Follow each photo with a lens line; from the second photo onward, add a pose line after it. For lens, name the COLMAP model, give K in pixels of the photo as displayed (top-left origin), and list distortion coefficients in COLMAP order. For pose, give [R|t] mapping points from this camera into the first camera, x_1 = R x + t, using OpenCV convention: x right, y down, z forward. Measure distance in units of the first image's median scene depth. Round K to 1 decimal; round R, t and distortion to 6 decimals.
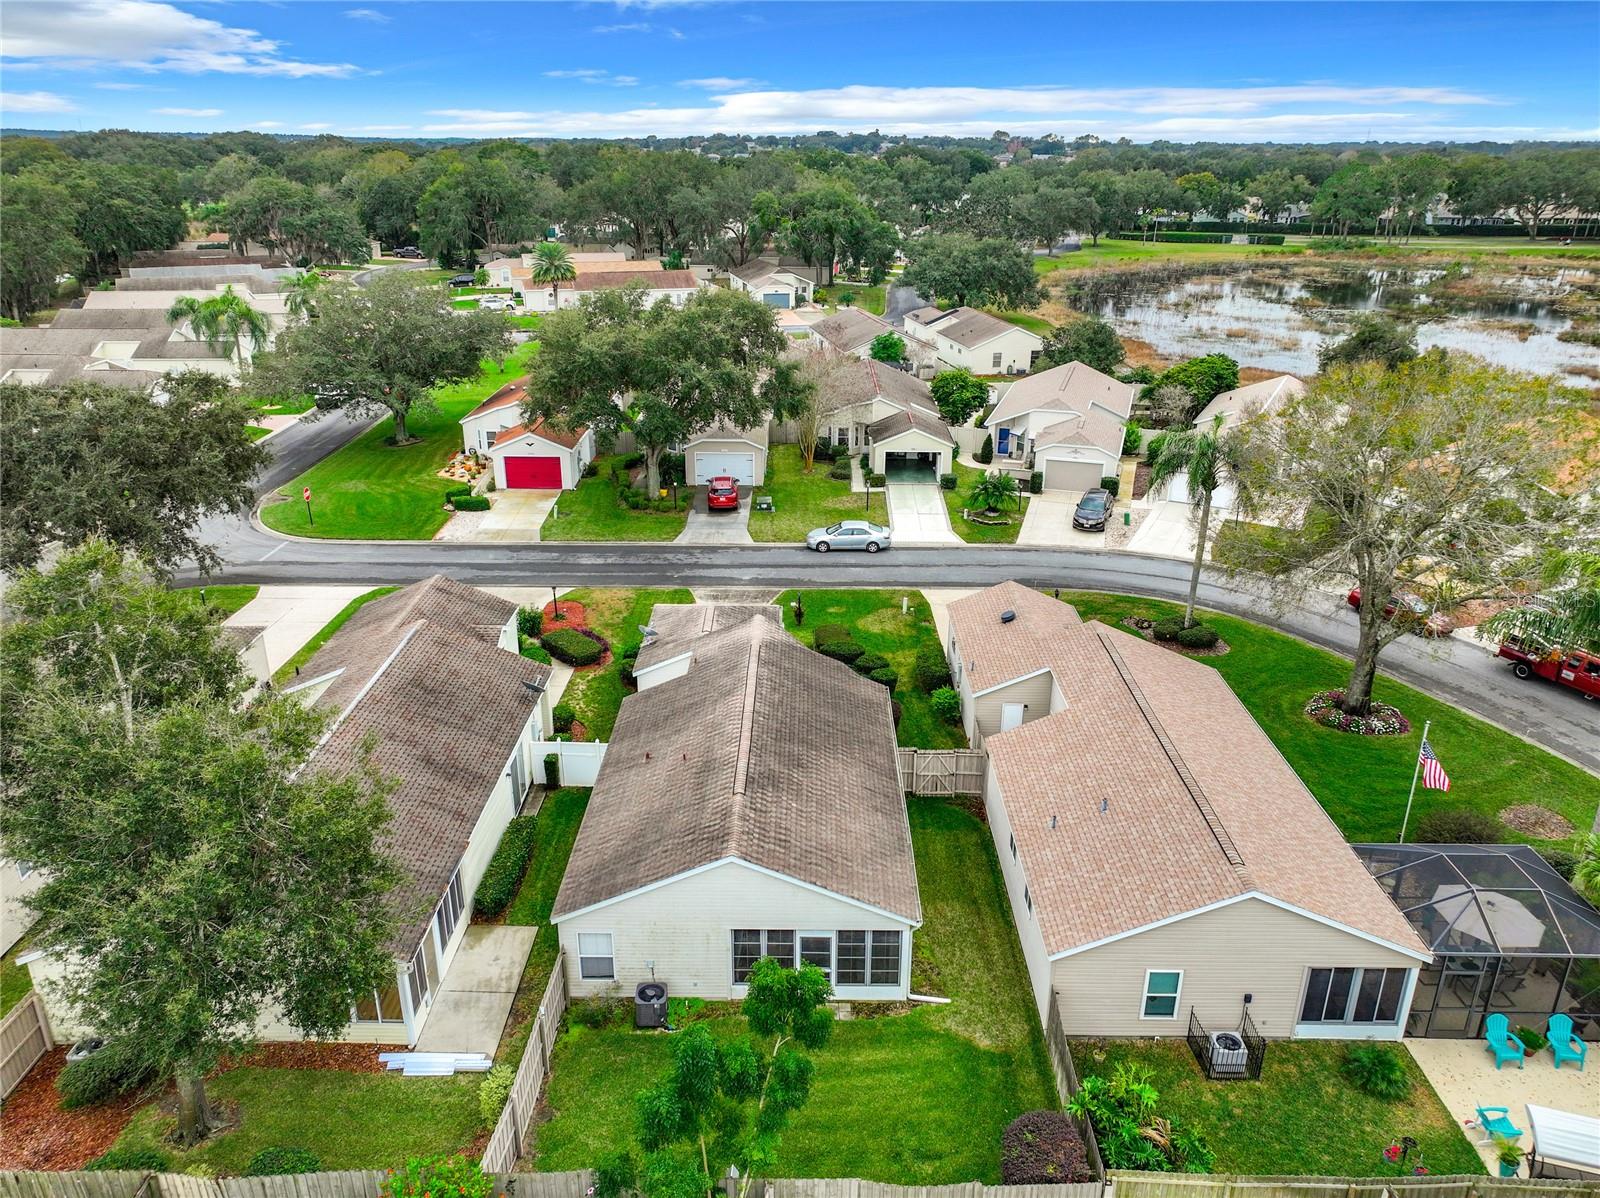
lens RADIAL K [[1157.4, 0, 805.3], [0, 1157.4, 604.8], [0, 0, 1]] dist [0.008182, 0.008107]
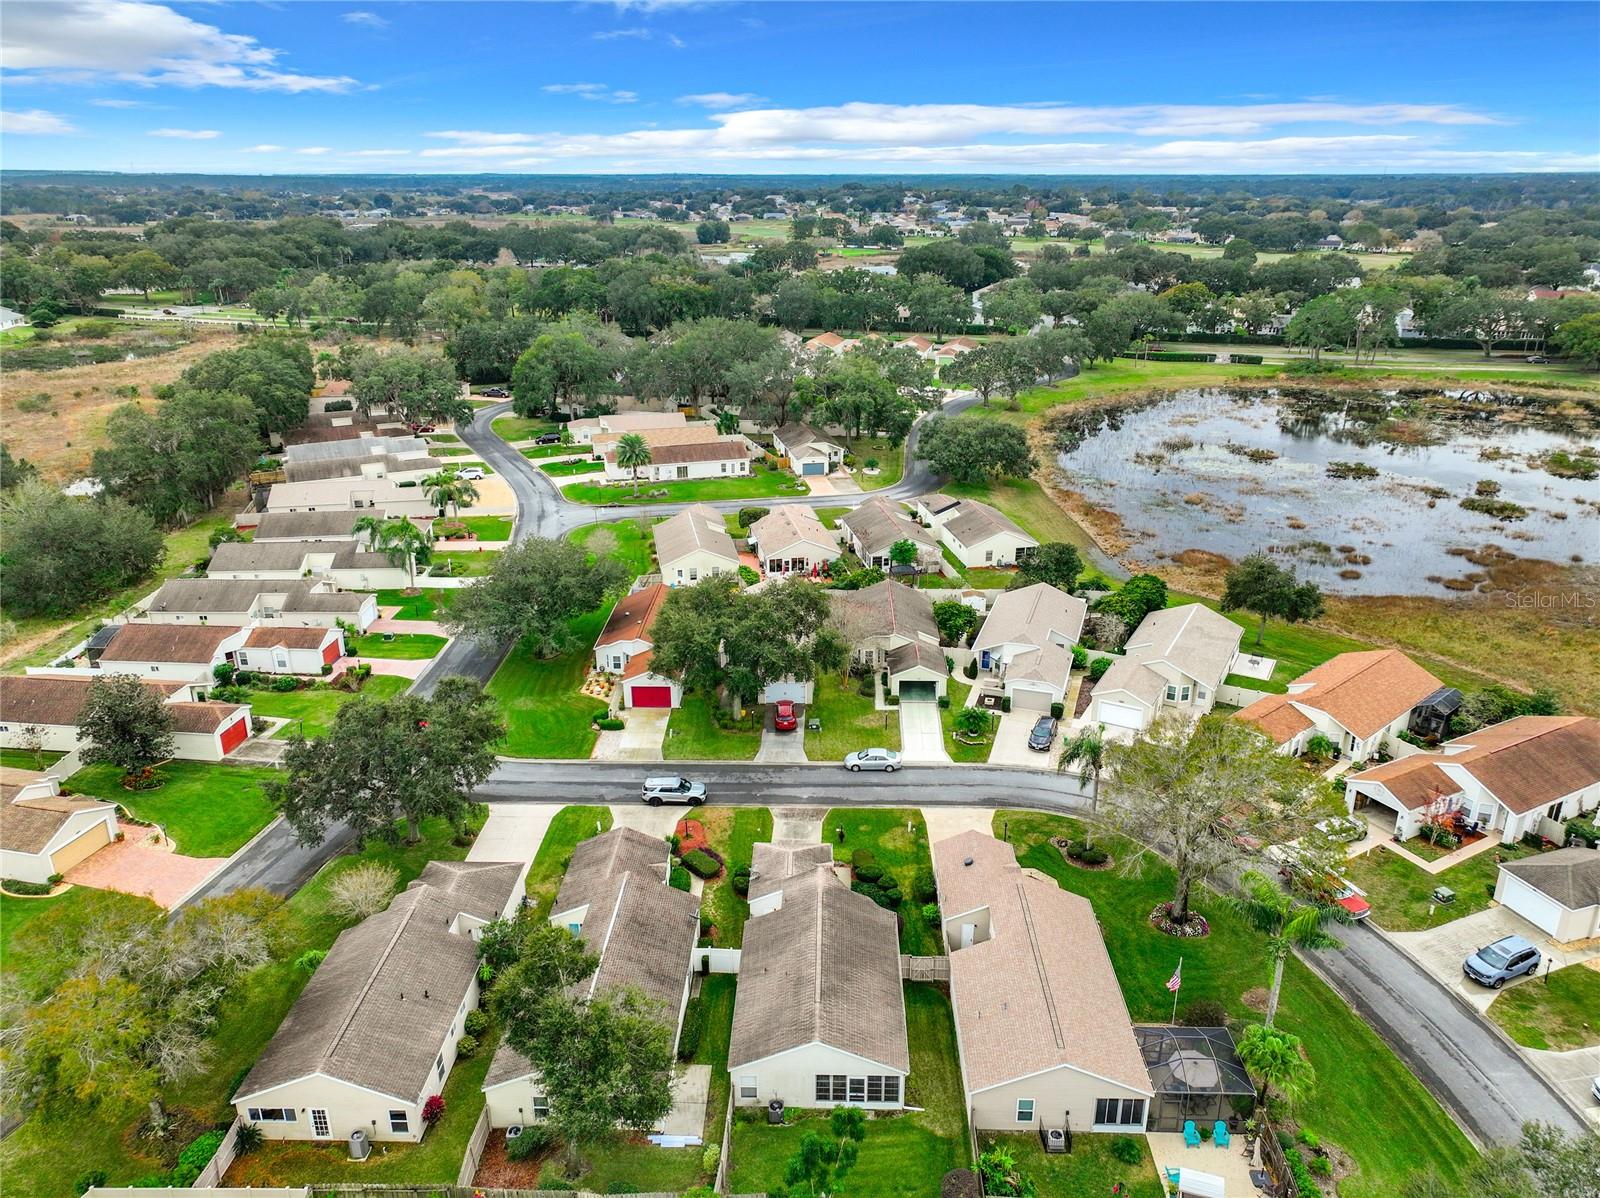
lens RADIAL K [[1157.4, 0, 803.2], [0, 1157.4, 603.3], [0, 0, 1]] dist [0.008182, 0.008107]
pose [[0.999734, -0.000610, -0.023071, -0.025483], [0.000237, 0.999869, -0.016170, -0.341840], [0.023078, 0.016160, 0.999603, -0.697418]]
